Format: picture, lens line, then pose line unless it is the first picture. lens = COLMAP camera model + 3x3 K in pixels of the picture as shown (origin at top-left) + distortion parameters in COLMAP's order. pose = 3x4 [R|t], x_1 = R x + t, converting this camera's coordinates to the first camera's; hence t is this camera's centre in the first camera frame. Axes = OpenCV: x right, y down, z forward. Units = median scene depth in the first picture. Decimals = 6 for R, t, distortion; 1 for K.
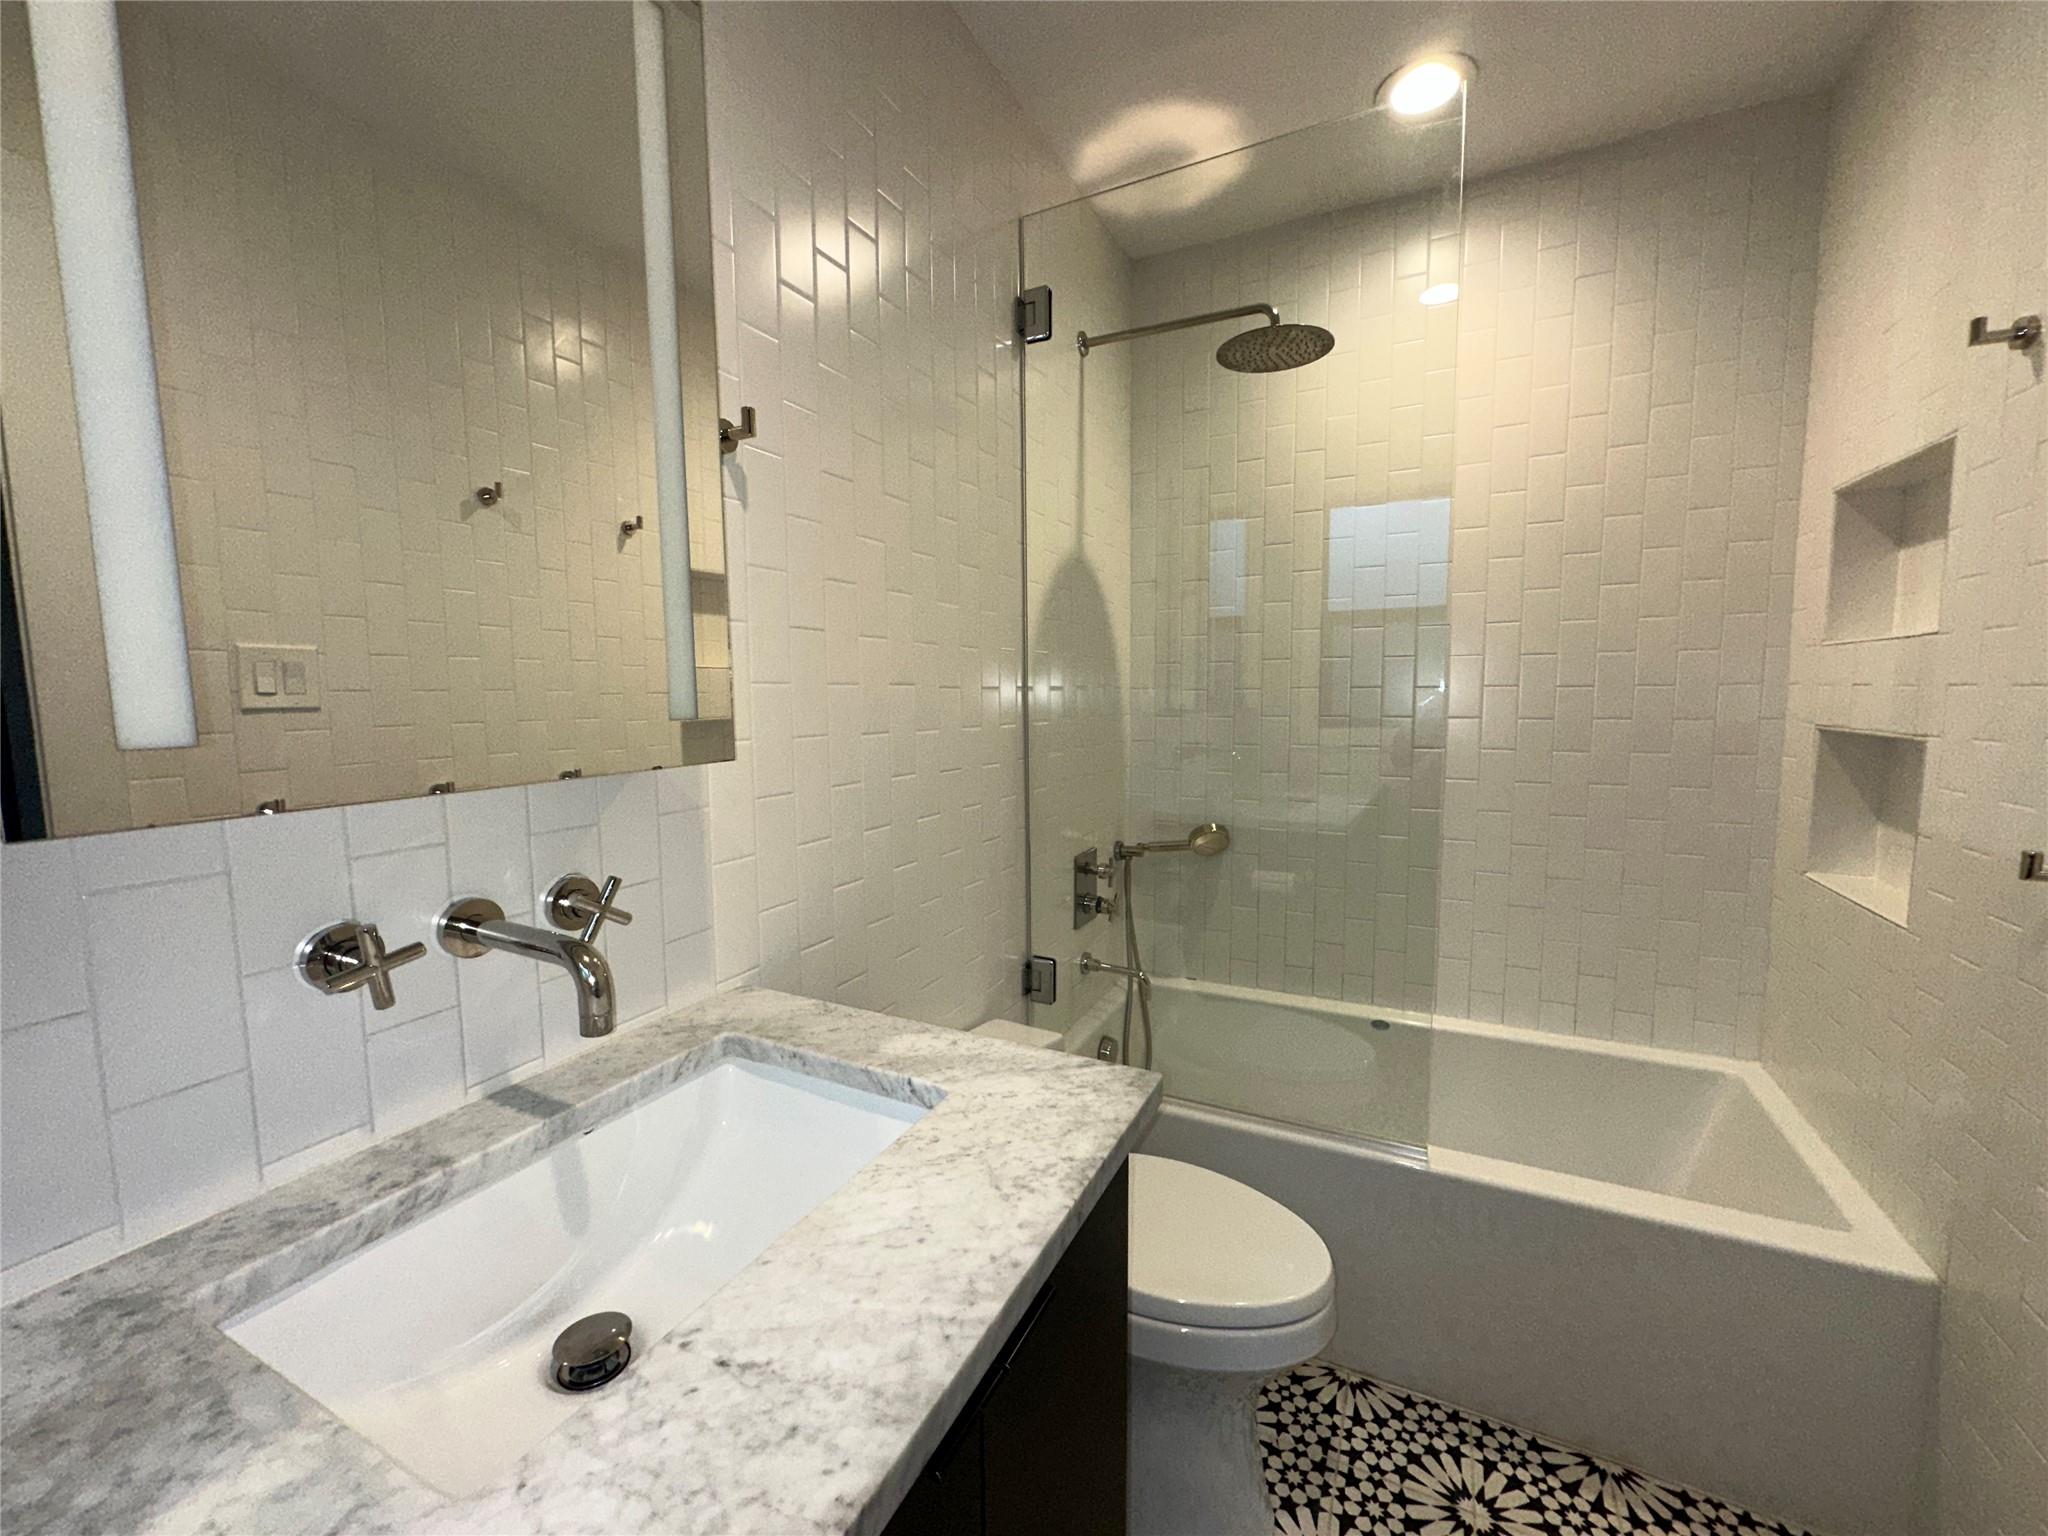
lens RADIAL K [[814.7, 0, 1024.9], [0, 814.7, 766.7], [0, 0, 1]] dist [-0.004757, 0.000615]
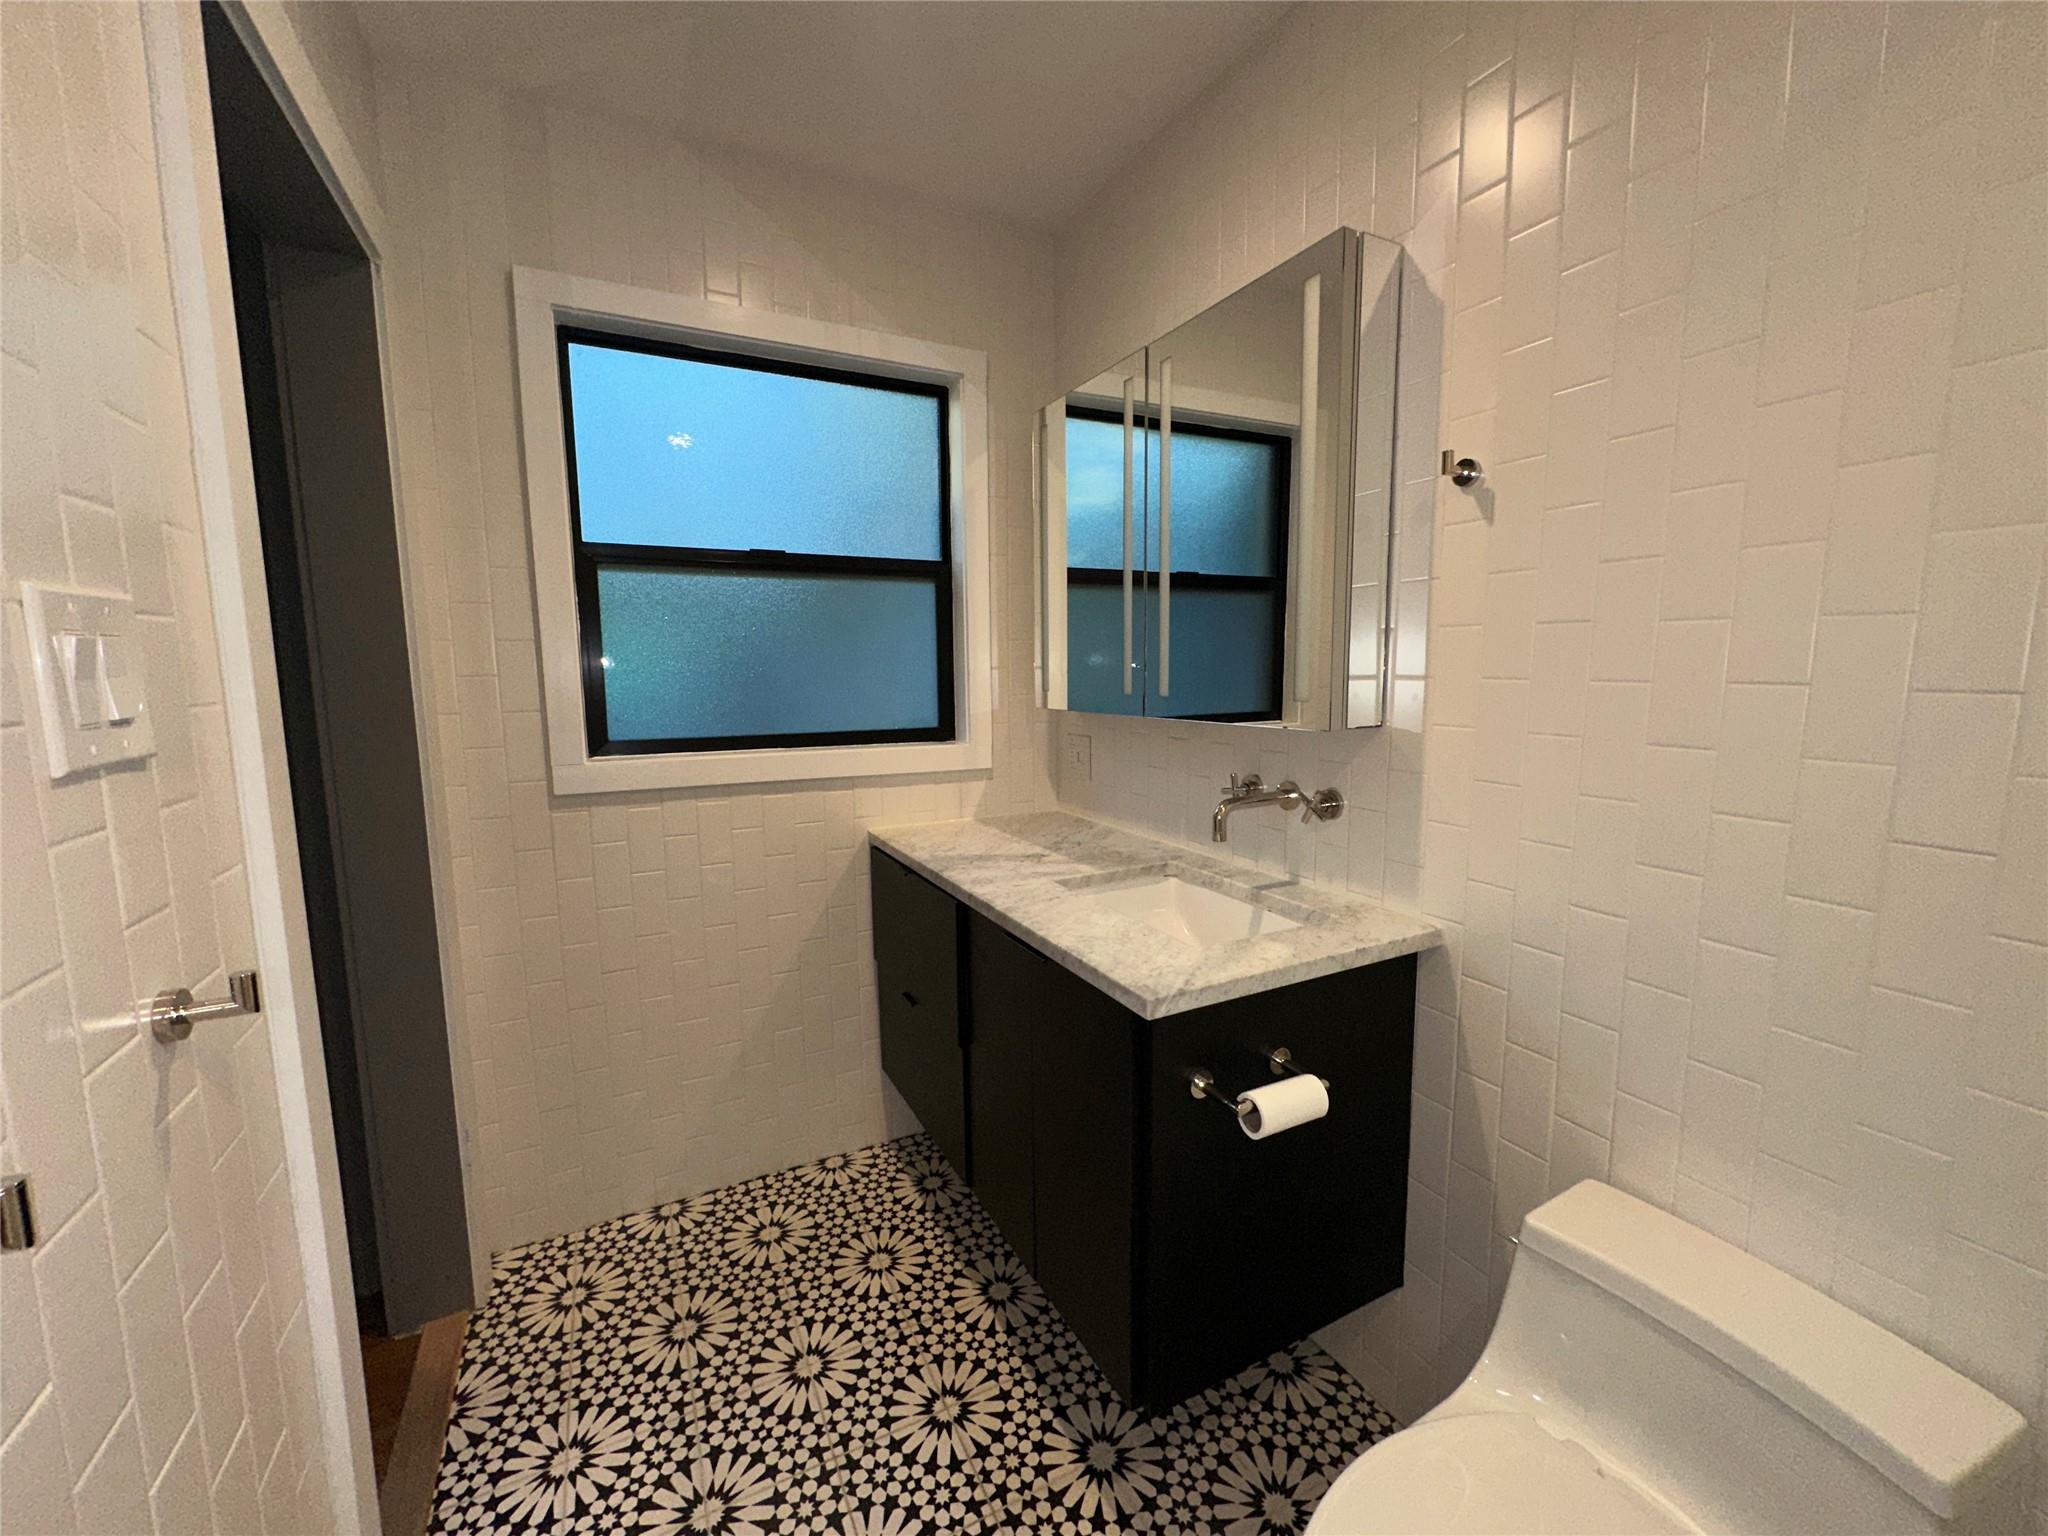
lens RADIAL K [[814.7, 0, 1024.9], [0, 814.7, 766.7], [0, 0, 1]] dist [-0.004757, 0.000615]
pose [[-0.600426, 0.101891, -0.793163, 1.262629], [-0.065800, 0.982191, 0.175986, -0.180633], [0.796969, 0.157857, -0.583029, 1.561290]]
